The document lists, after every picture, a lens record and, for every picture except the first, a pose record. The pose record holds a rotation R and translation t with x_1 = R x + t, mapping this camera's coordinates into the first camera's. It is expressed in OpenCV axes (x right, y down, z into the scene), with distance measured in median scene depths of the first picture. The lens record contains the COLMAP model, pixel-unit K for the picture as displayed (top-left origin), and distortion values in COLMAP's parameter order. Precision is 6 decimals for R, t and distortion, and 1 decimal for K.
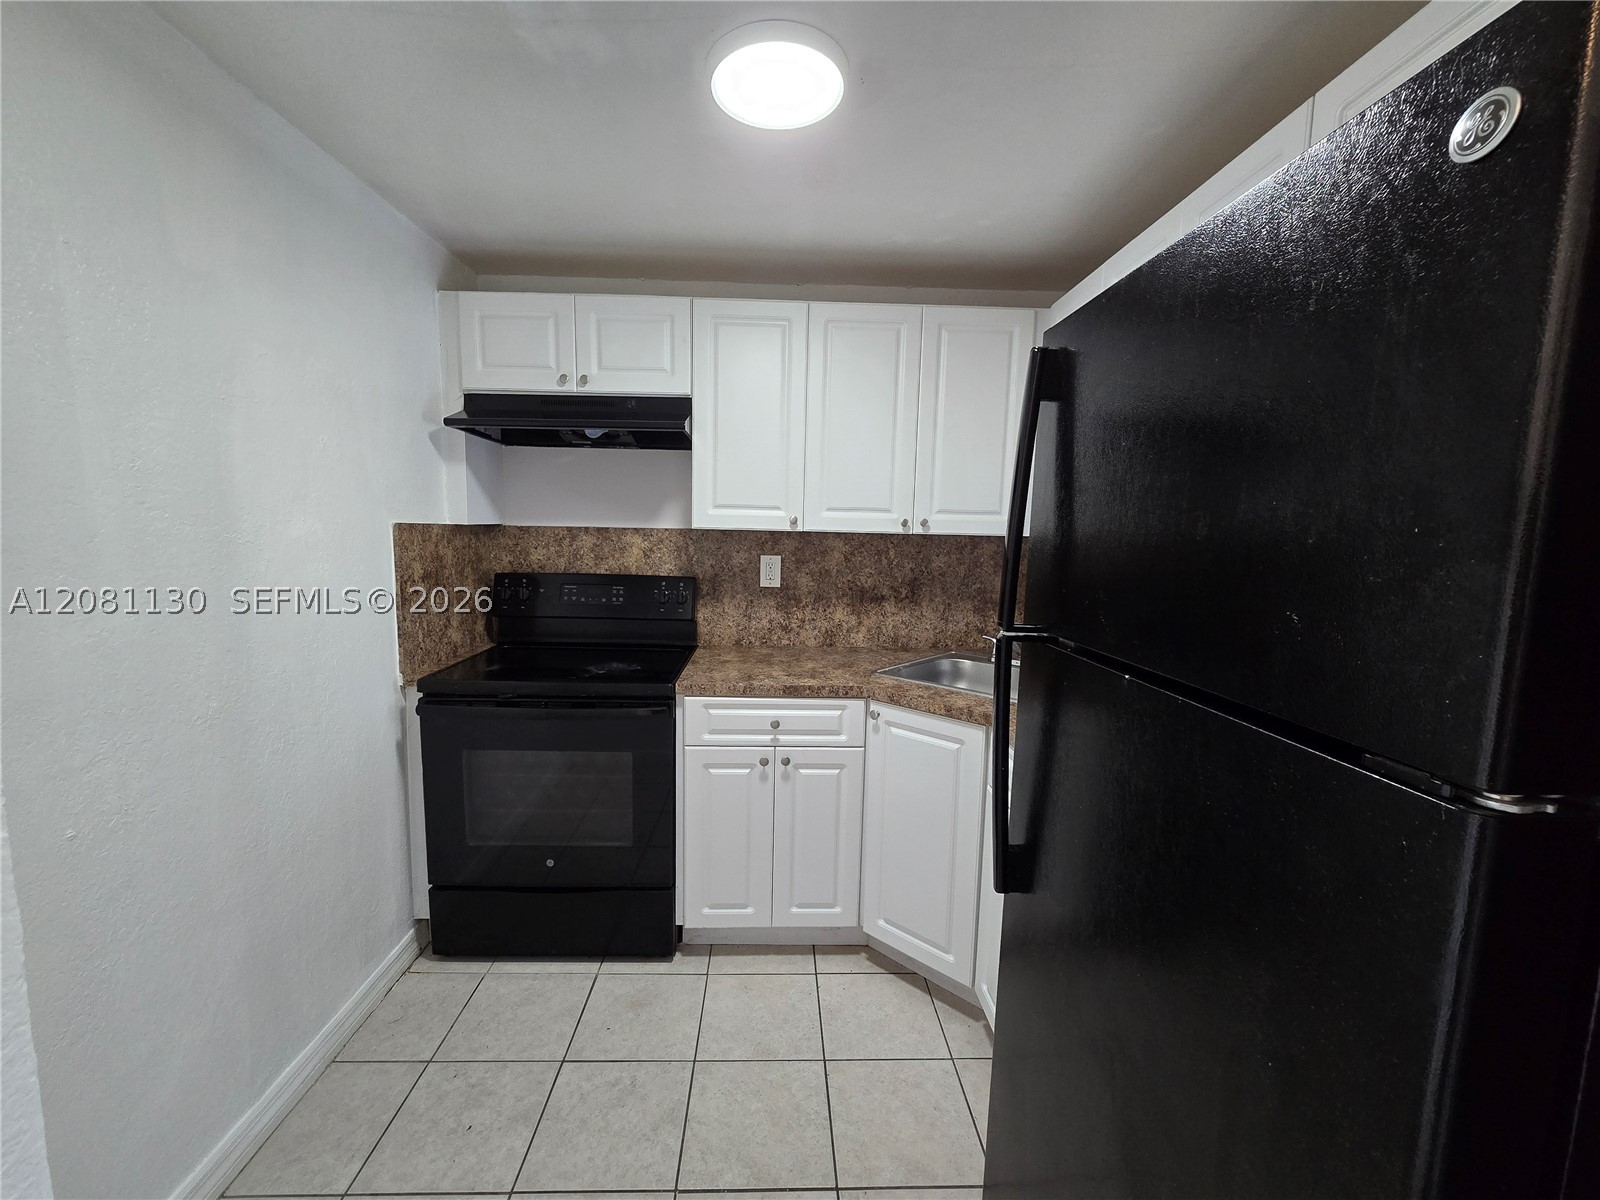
lens RADIAL K [[647.5, 0, 796.5], [0, 647.5, 601.0], [0, 0, 1]] dist [-0.014595, -0.000490]
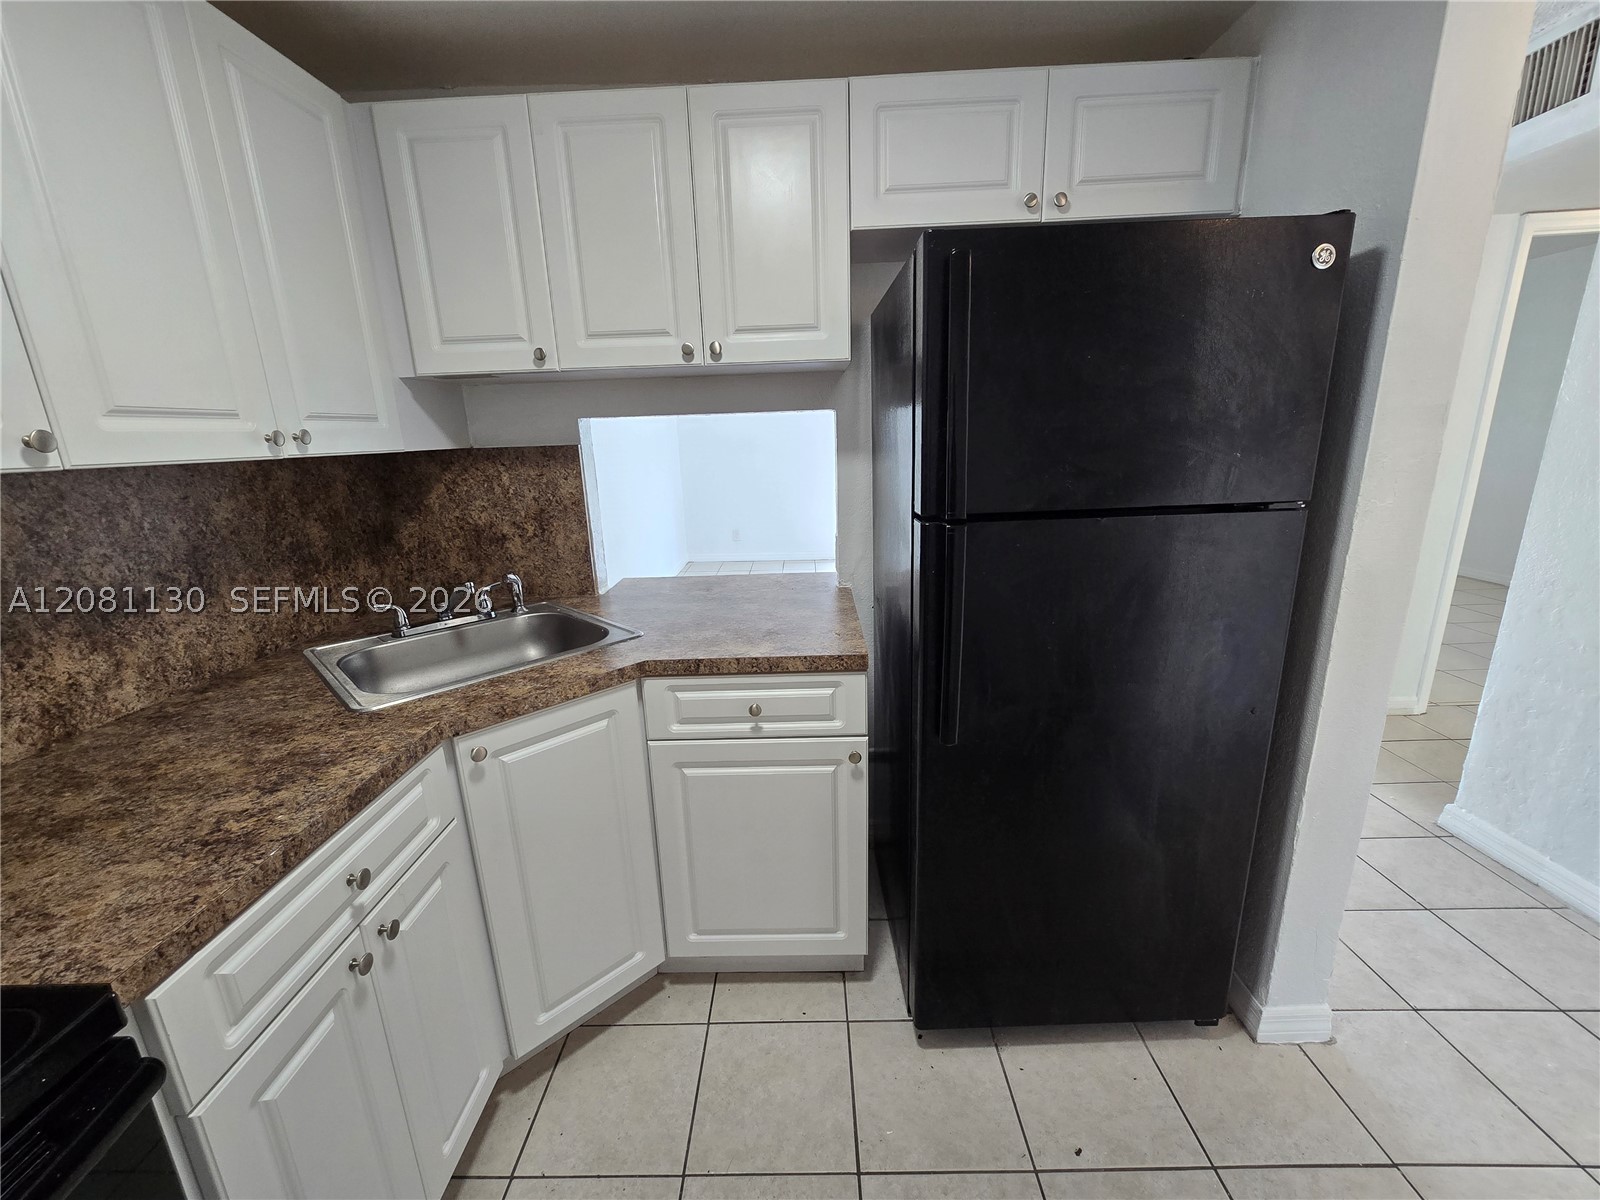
lens RADIAL K [[647.5, 0, 796.5], [0, 647.5, 601.0], [0, 0, 1]] dist [-0.014595, -0.000490]
pose [[0.049467, -0.272502, 0.960883, -0.360505], [0.150370, 0.953127, 0.262561, -0.066191], [-0.987391, 0.131500, 0.088125, 0.547407]]
